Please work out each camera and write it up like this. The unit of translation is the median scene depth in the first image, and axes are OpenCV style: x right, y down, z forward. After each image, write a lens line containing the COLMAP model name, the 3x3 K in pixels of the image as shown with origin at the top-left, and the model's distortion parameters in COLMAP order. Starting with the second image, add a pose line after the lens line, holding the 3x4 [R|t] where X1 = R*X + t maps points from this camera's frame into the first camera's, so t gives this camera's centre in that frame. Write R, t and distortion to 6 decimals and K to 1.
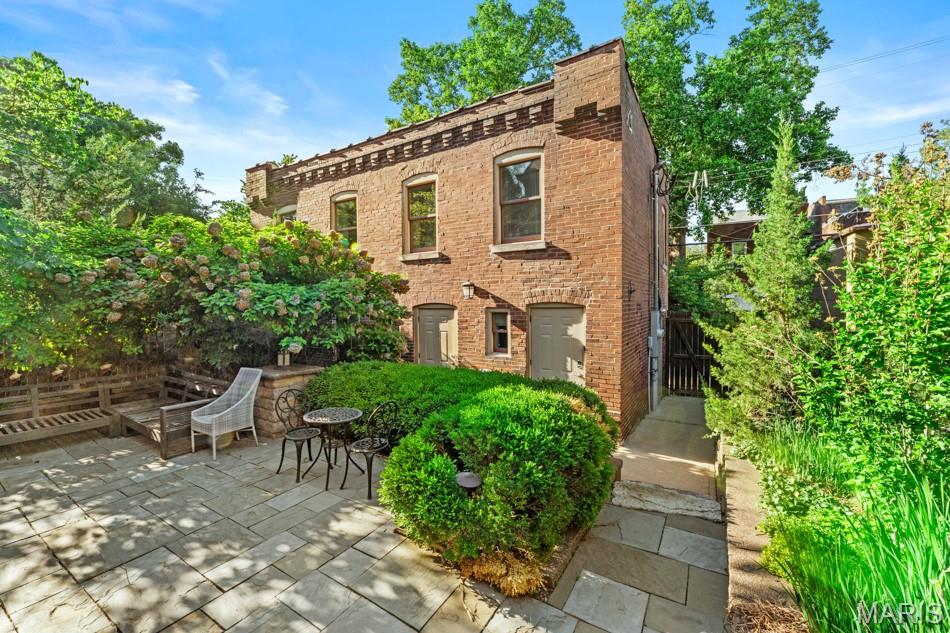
lens RADIAL K [[385.5, 0, 475.0], [0, 385.5, 316.5], [0, 0, 1]] dist [-0.000330, -0.000086]
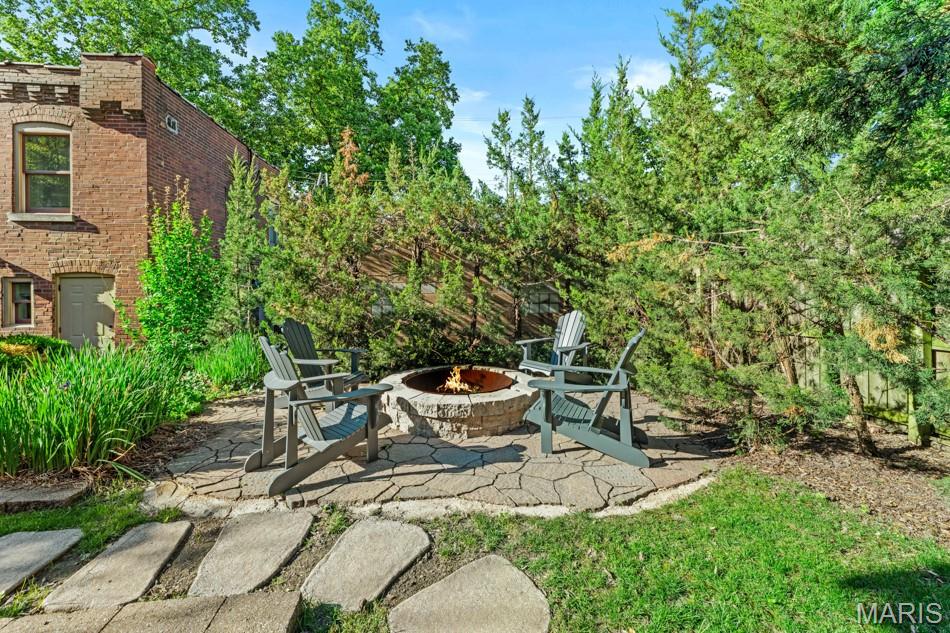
lens RADIAL K [[395.4, 0, 474.7], [0, 395.4, 289.9], [0, 0, 1]] dist [-0.000914, -0.000524]
pose [[0.790930, -0.000919, 0.611906, 0.381919], [0.017968, 0.999603, -0.021724, 0.054142], [-0.611643, 0.028177, 0.790632, -0.521591]]
